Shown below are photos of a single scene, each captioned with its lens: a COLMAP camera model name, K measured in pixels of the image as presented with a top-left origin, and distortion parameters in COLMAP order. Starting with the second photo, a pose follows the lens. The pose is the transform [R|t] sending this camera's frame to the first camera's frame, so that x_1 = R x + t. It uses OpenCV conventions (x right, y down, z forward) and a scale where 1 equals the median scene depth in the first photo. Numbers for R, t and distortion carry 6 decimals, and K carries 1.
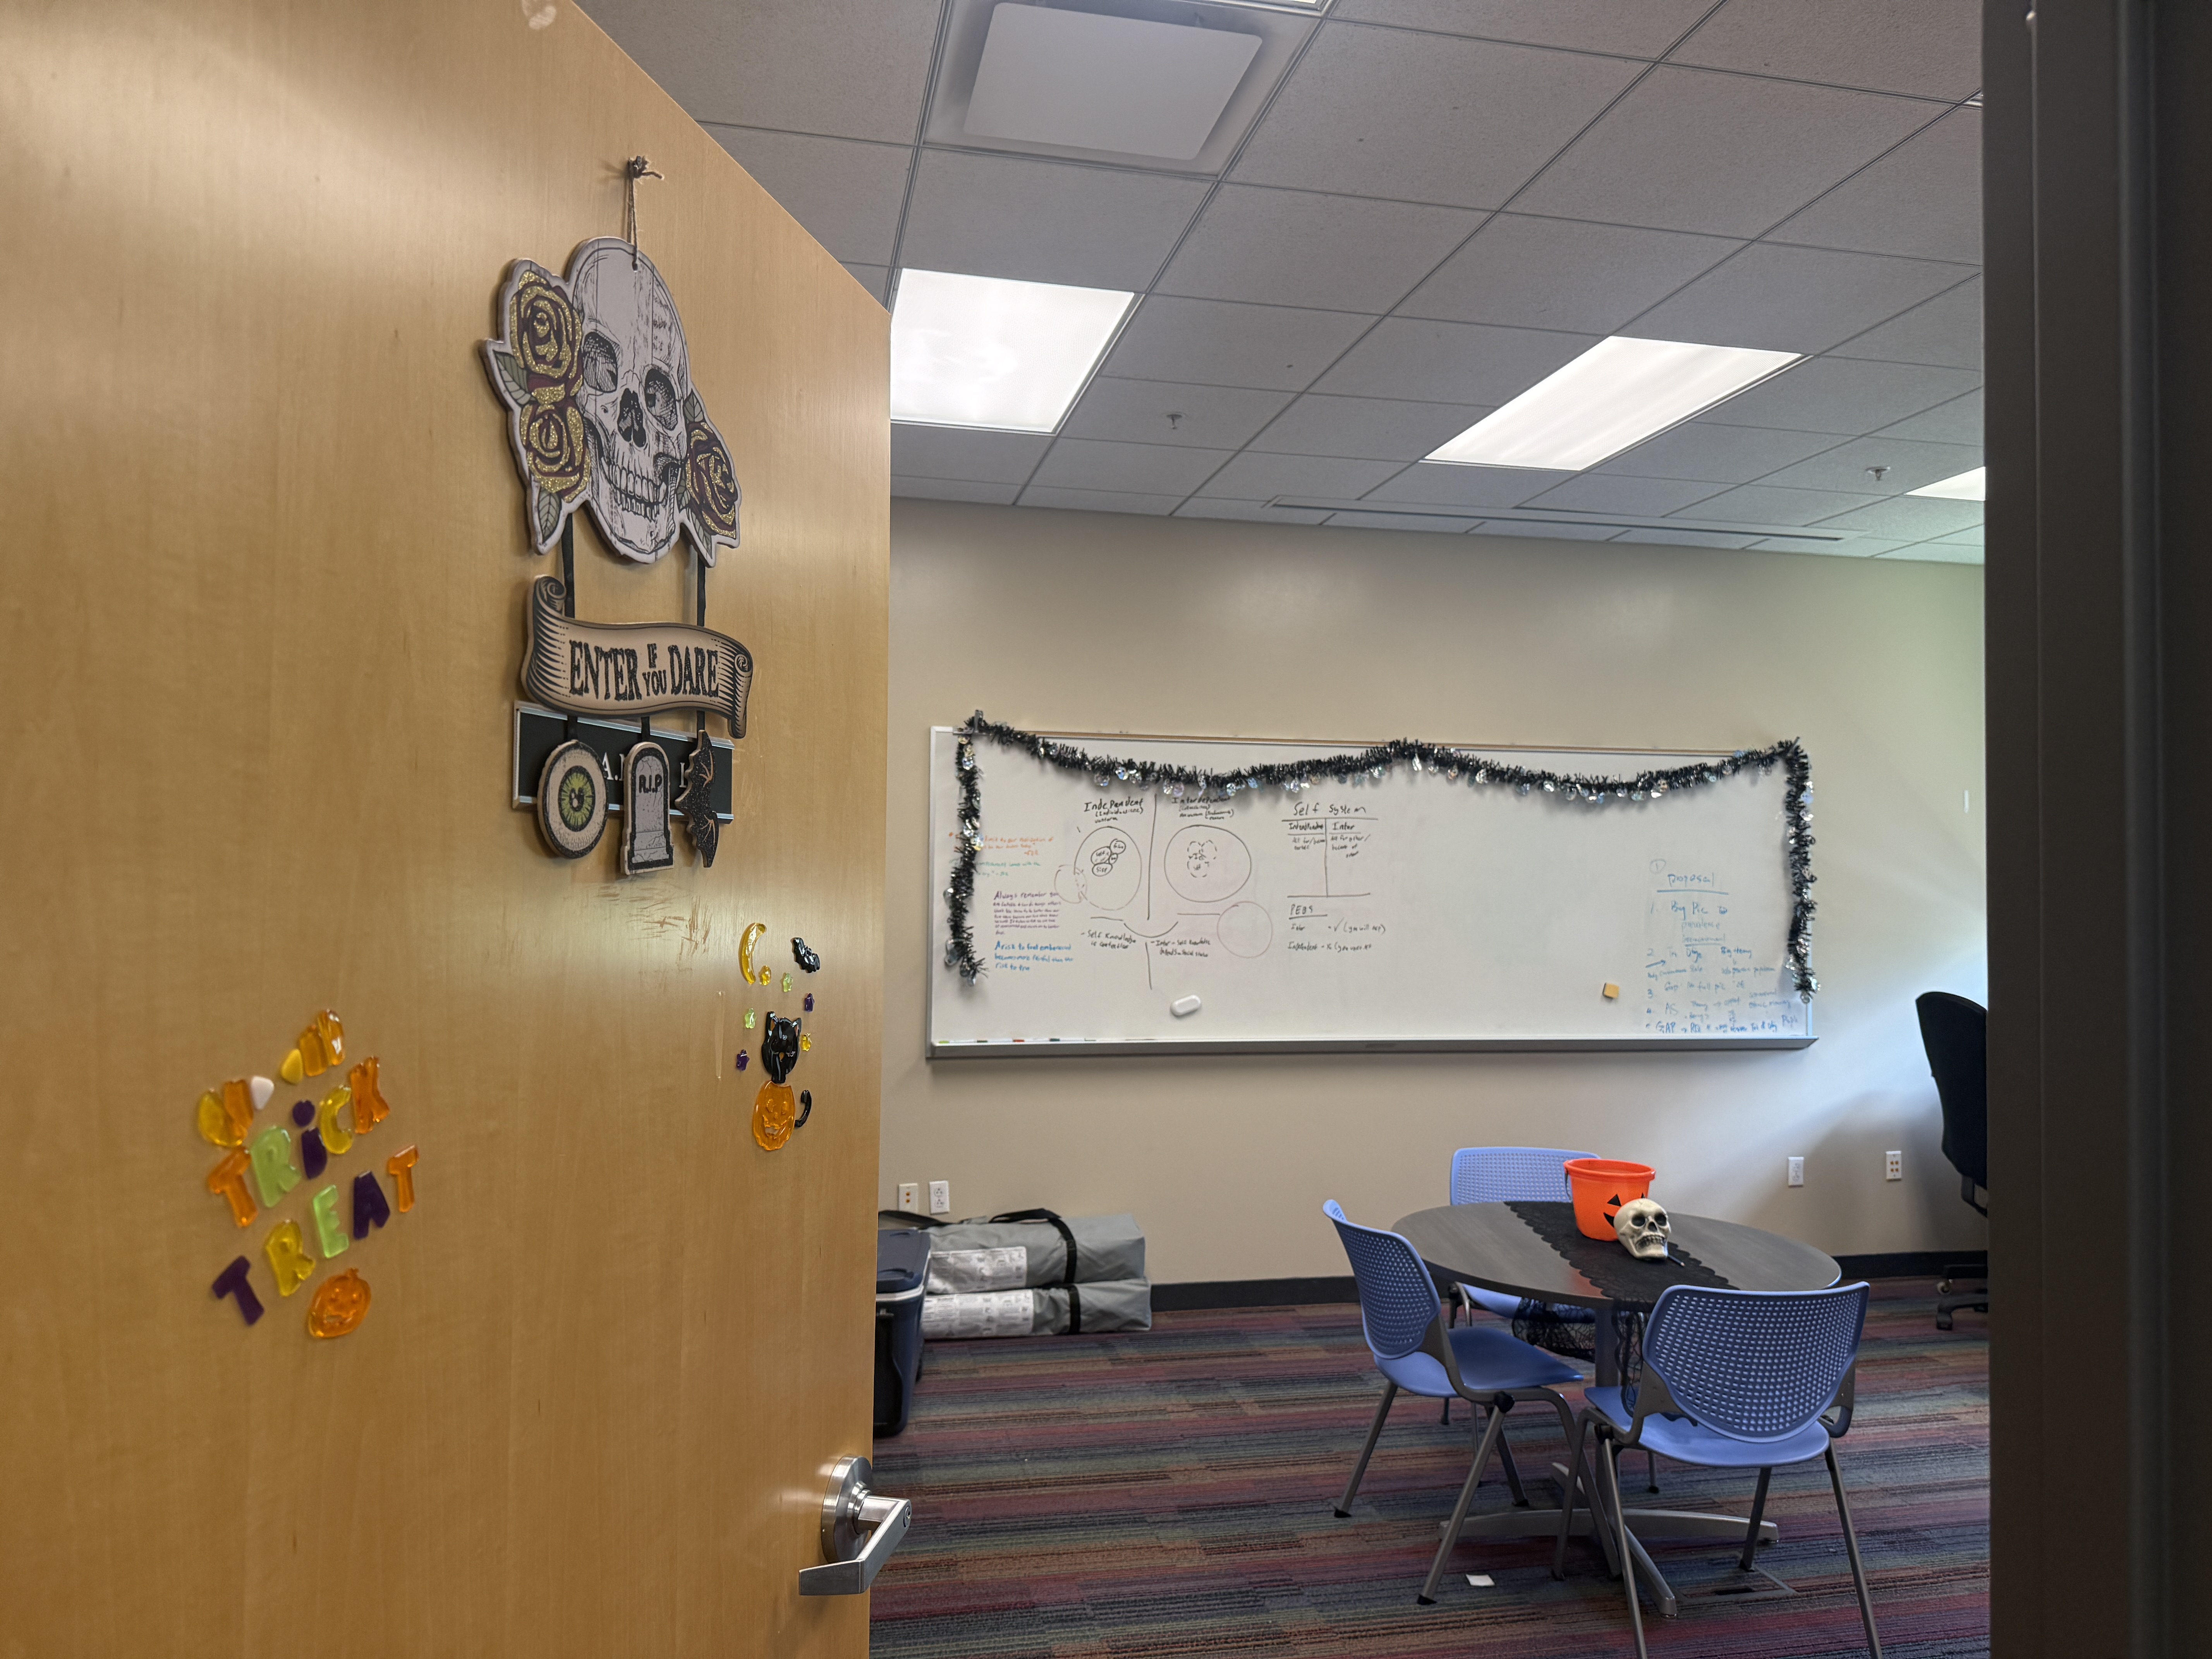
lens RADIAL K [[1515.8, 0, 1106.0], [0, 1515.8, 829.5], [0, 0, 1]] dist [0.136609, -0.198820]
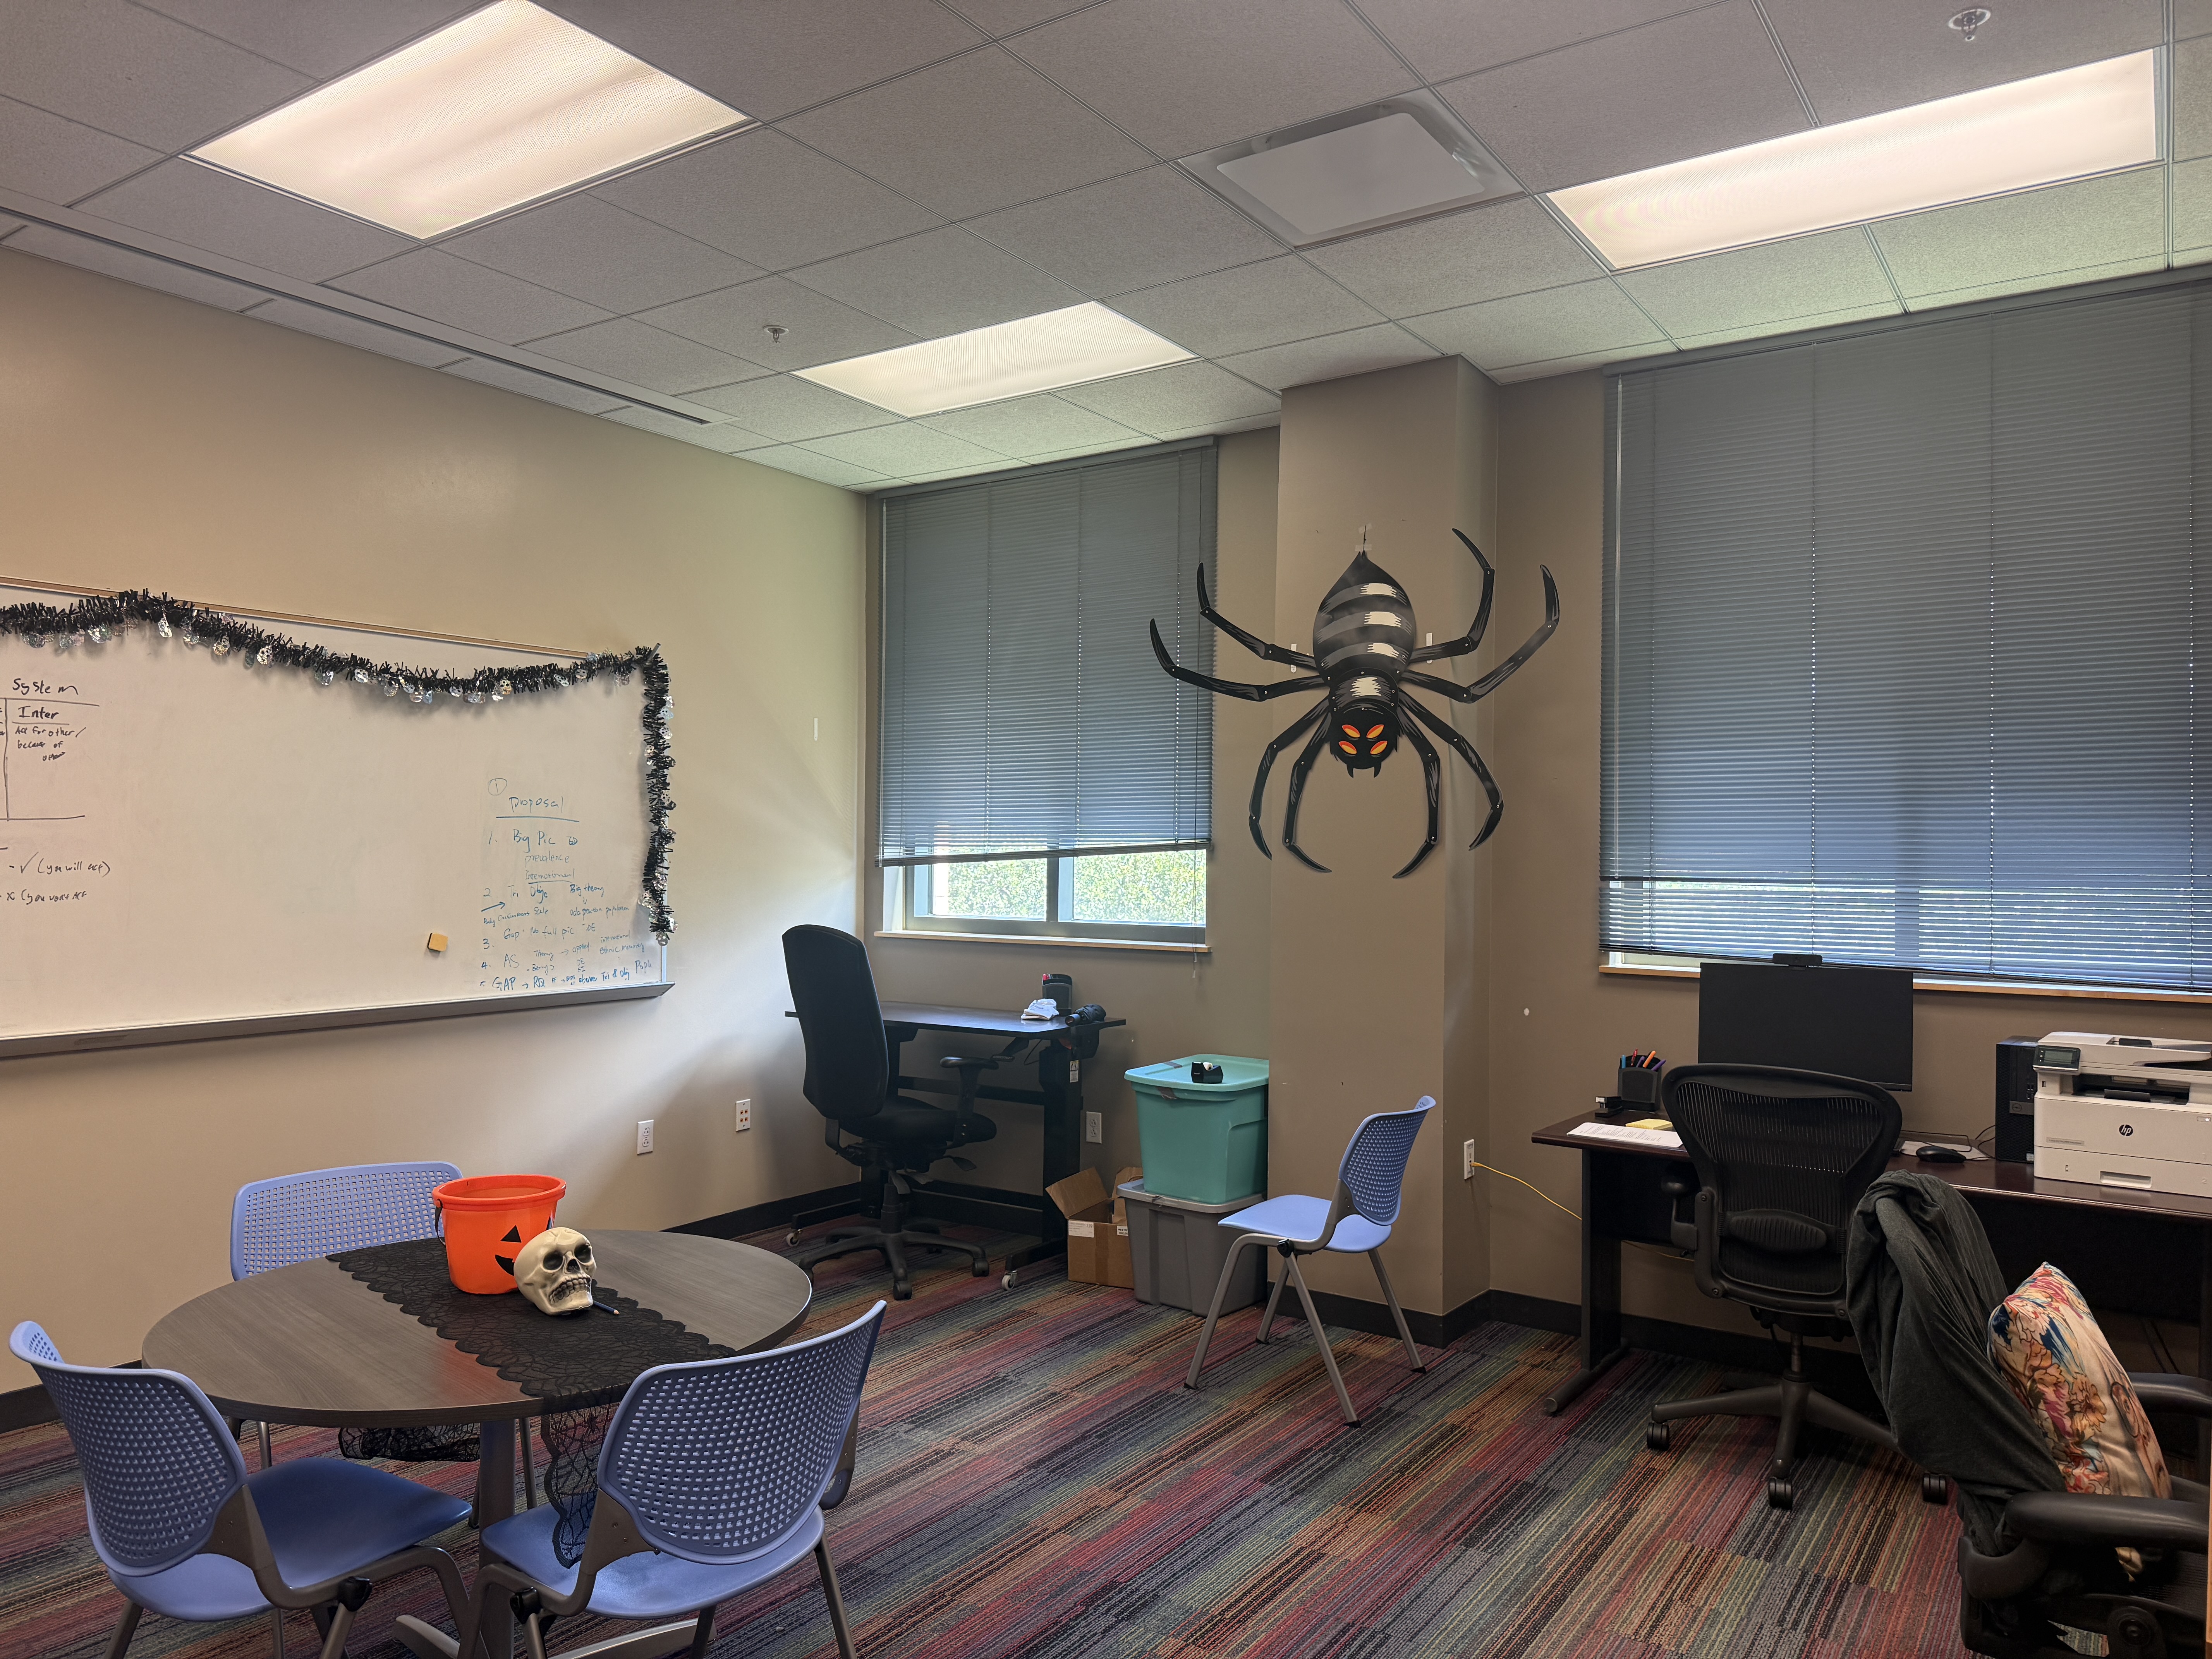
lens RADIAL K [[1556.6, 0, 1112.5], [0, 1556.6, 853.6], [0, 0, 1]] dist [0.020284, -0.027878]
pose [[0.719814, -0.000782, 0.694166, 0.022977], [-0.032189, 0.998886, 0.034503, 0.022754], [-0.693420, -0.047180, 0.718987, 0.202470]]
